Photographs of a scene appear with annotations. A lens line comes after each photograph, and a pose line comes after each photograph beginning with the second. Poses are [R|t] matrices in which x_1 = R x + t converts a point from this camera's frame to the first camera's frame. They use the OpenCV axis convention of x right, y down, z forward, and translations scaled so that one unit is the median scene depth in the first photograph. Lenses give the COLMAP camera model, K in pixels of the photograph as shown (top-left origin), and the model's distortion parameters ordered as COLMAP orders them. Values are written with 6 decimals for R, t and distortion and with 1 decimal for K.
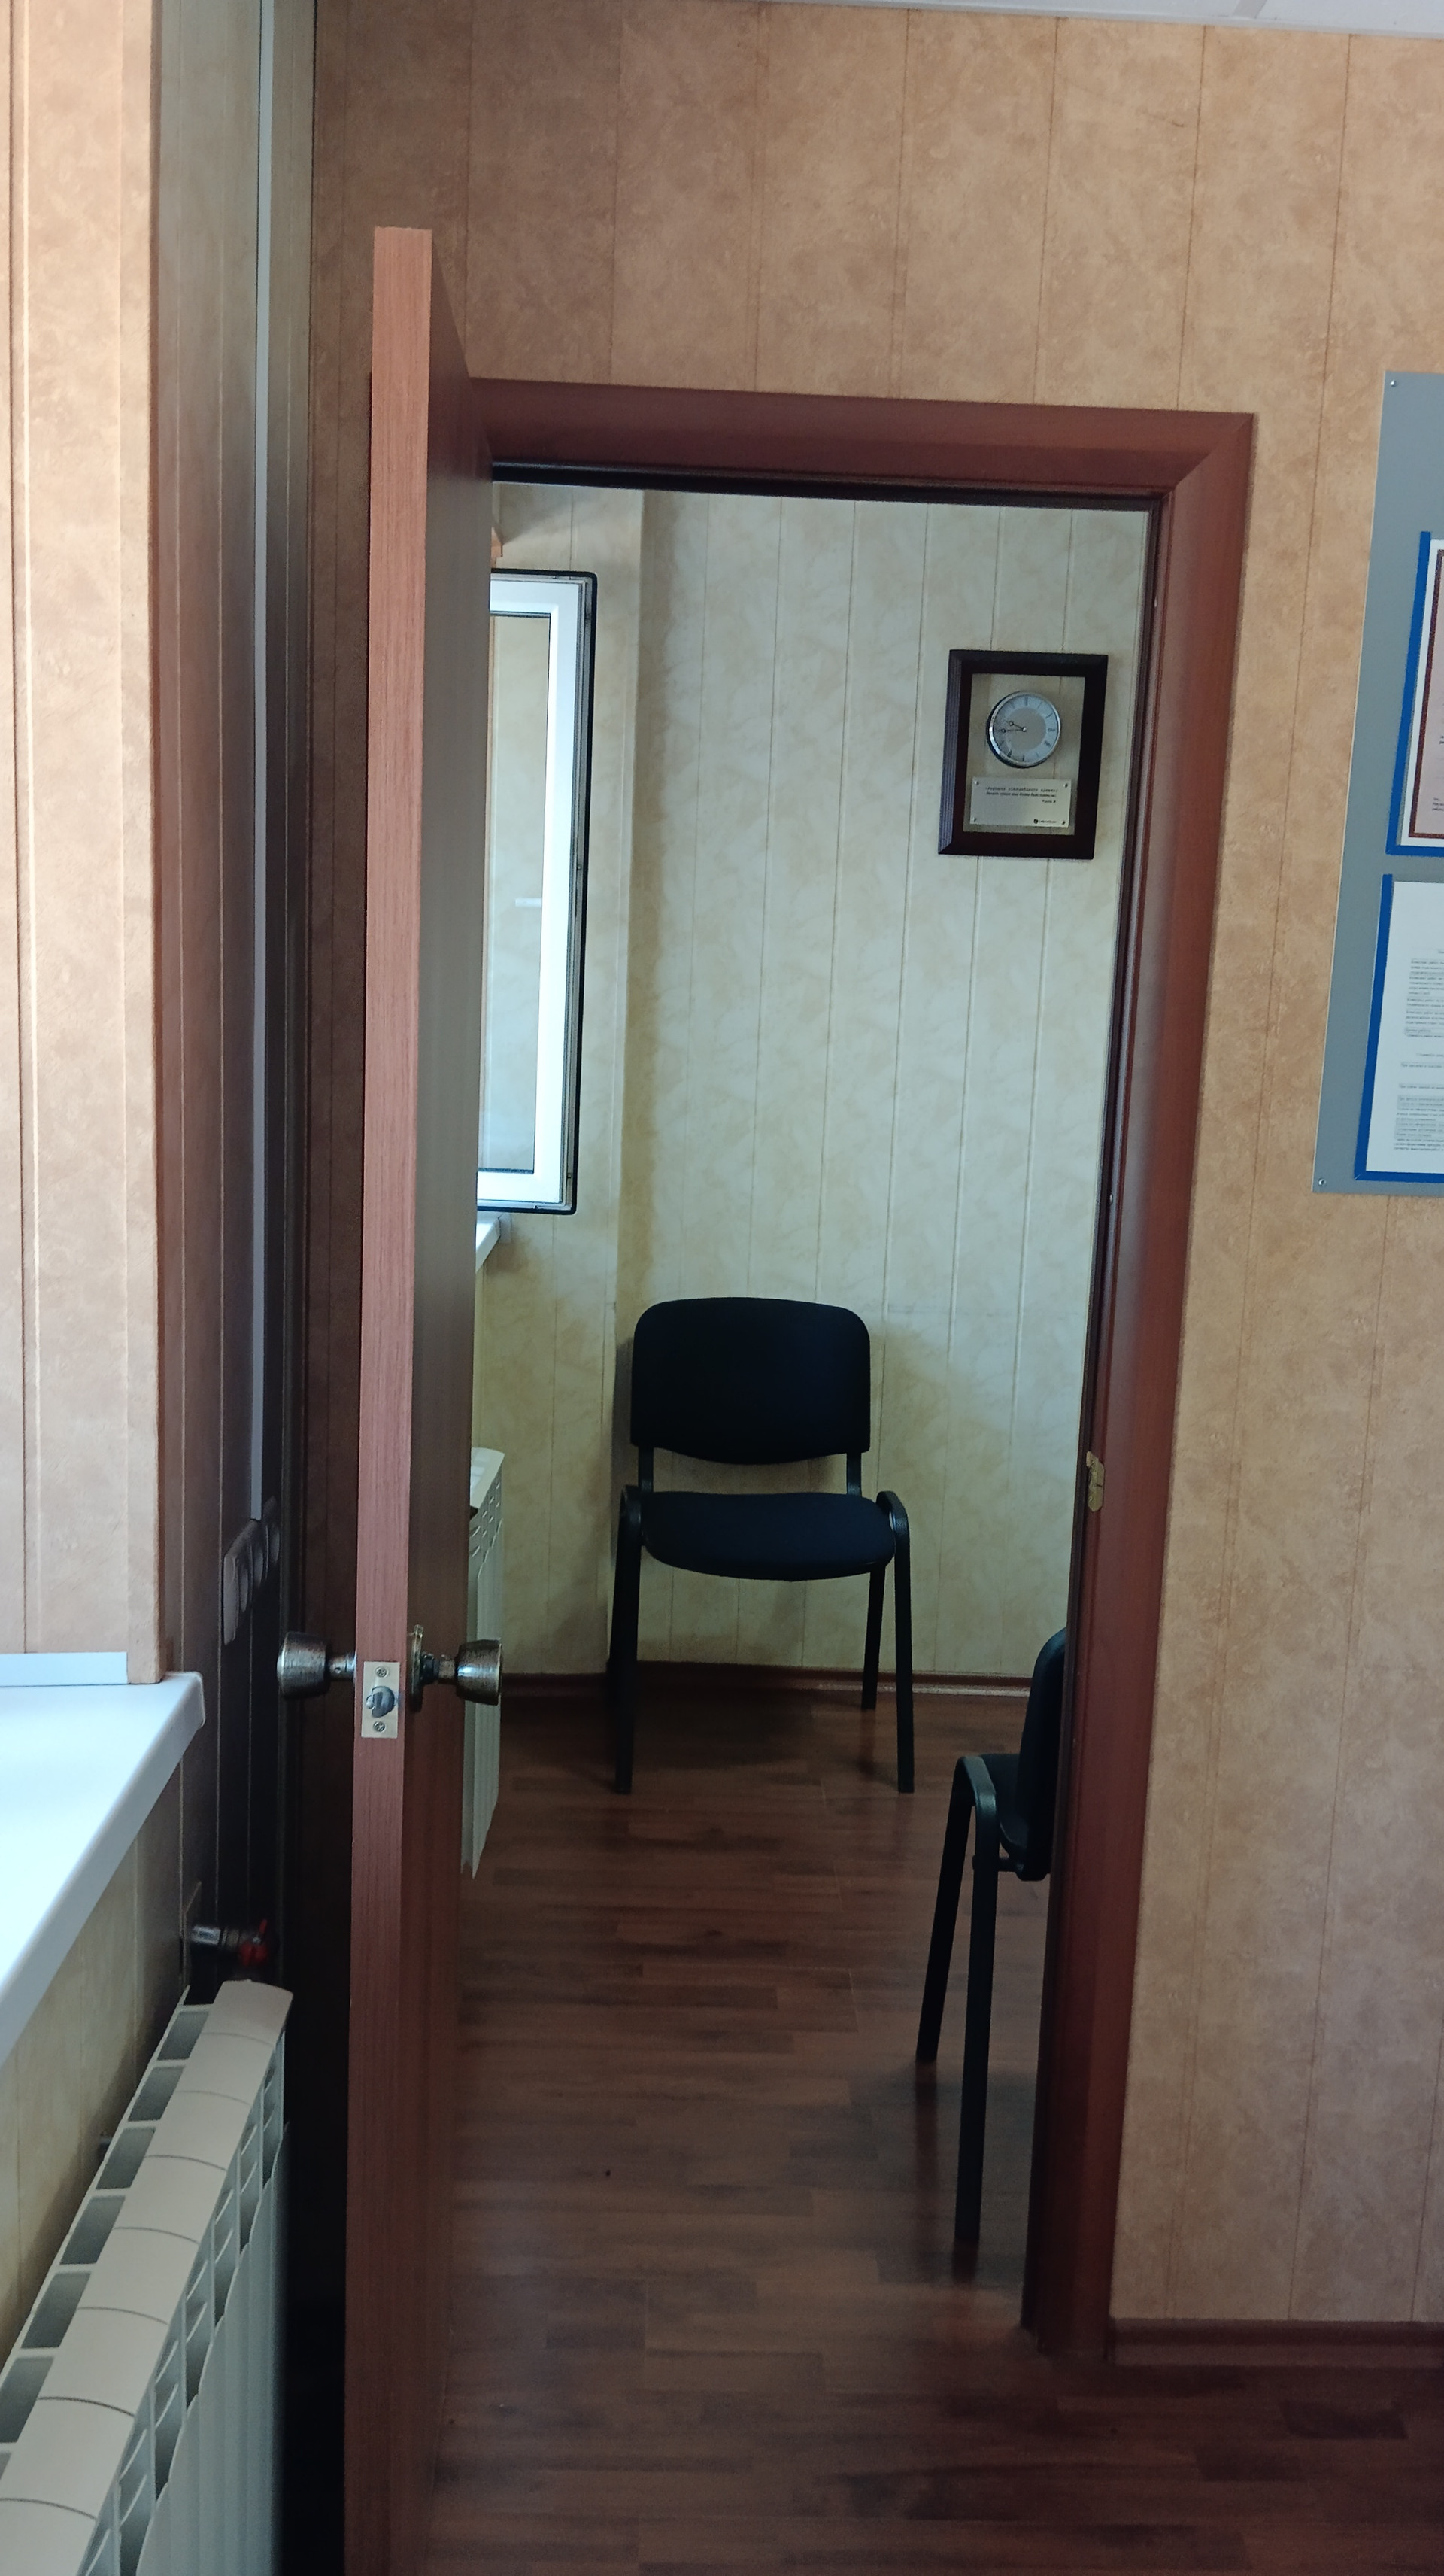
lens RADIAL K [[2111.9, 0, 724.1], [0, 2111.9, 1291.7], [0, 0, 1]] dist [0.014564, -0.047859]
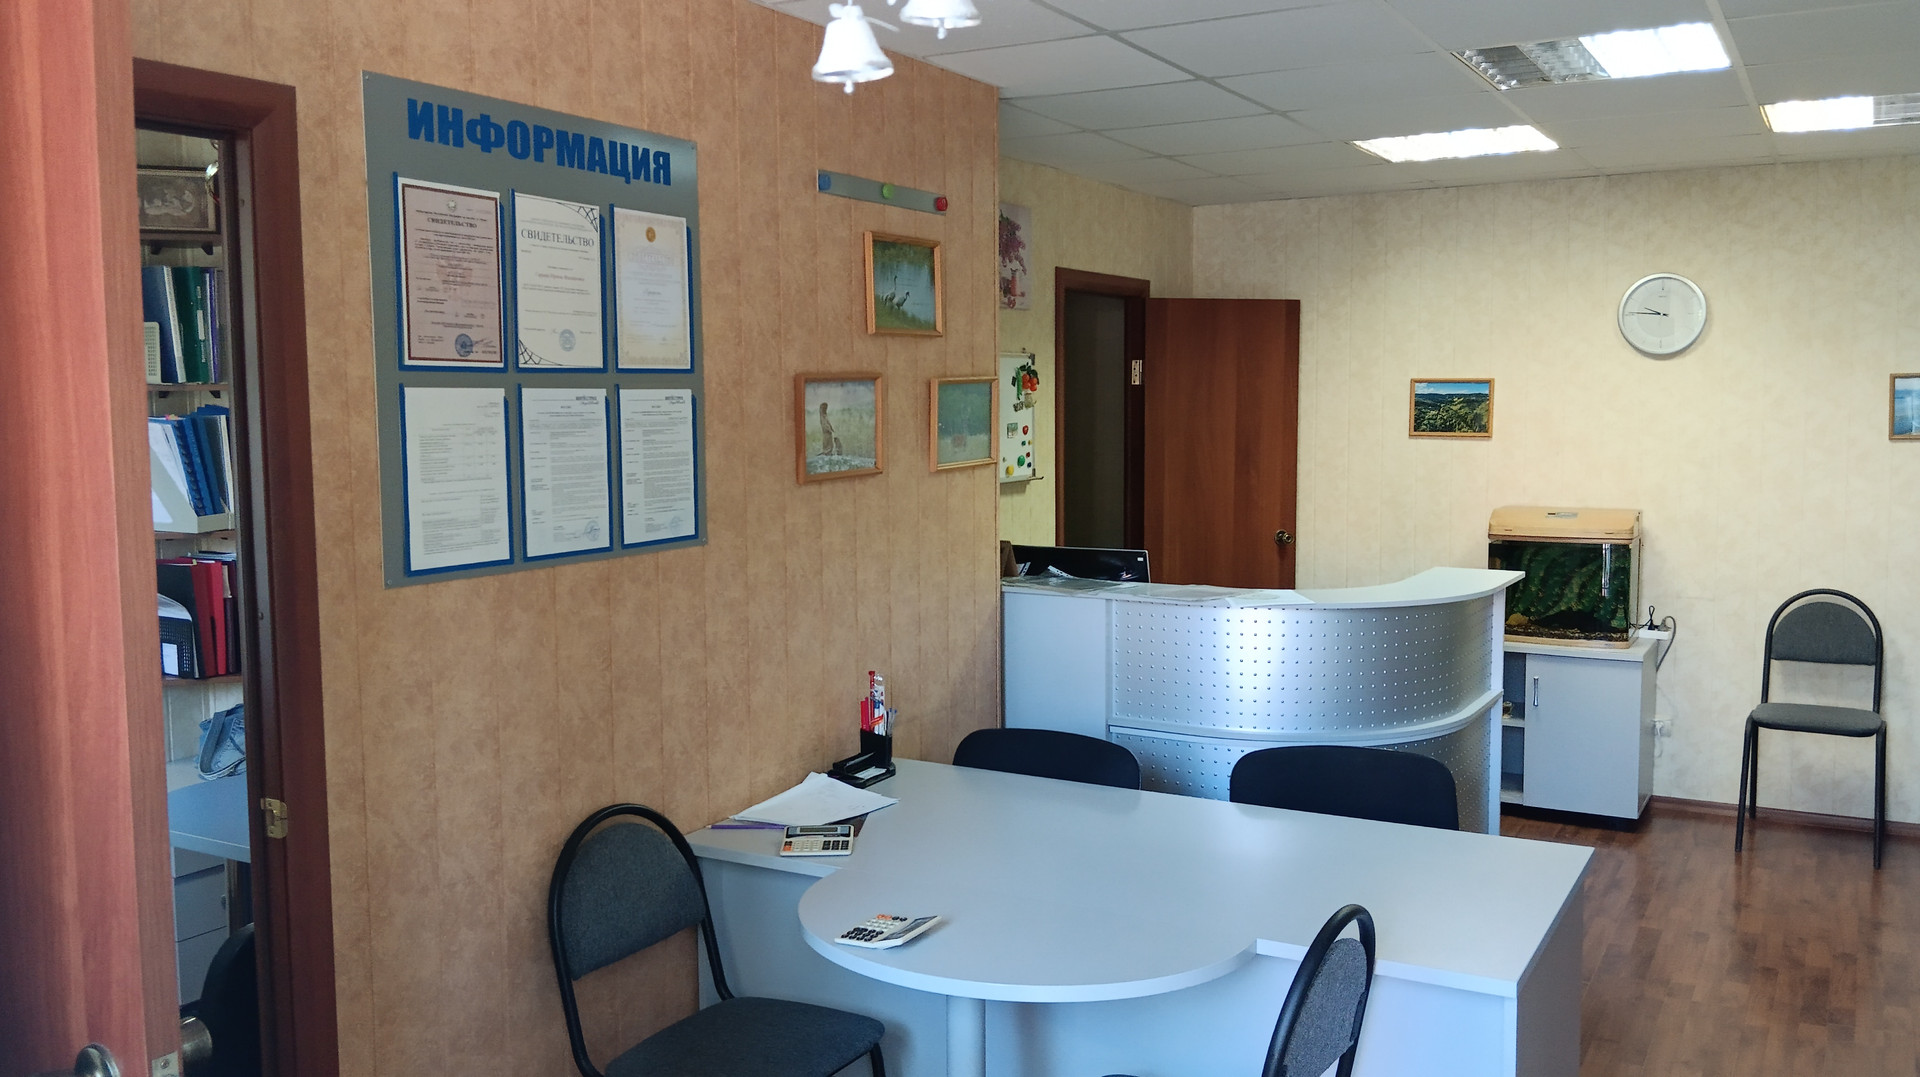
lens RADIAL K [[1574.3, 0, 965.7], [0, 1574.3, 535.9], [0, 0, 1]] dist [0.014564, -0.047859]
pose [[0.498622, -0.123613, 0.857961, -0.488025], [0.175192, 0.983725, 0.039917, -0.057373], [-0.848931, 0.130404, 0.512162, 0.055256]]
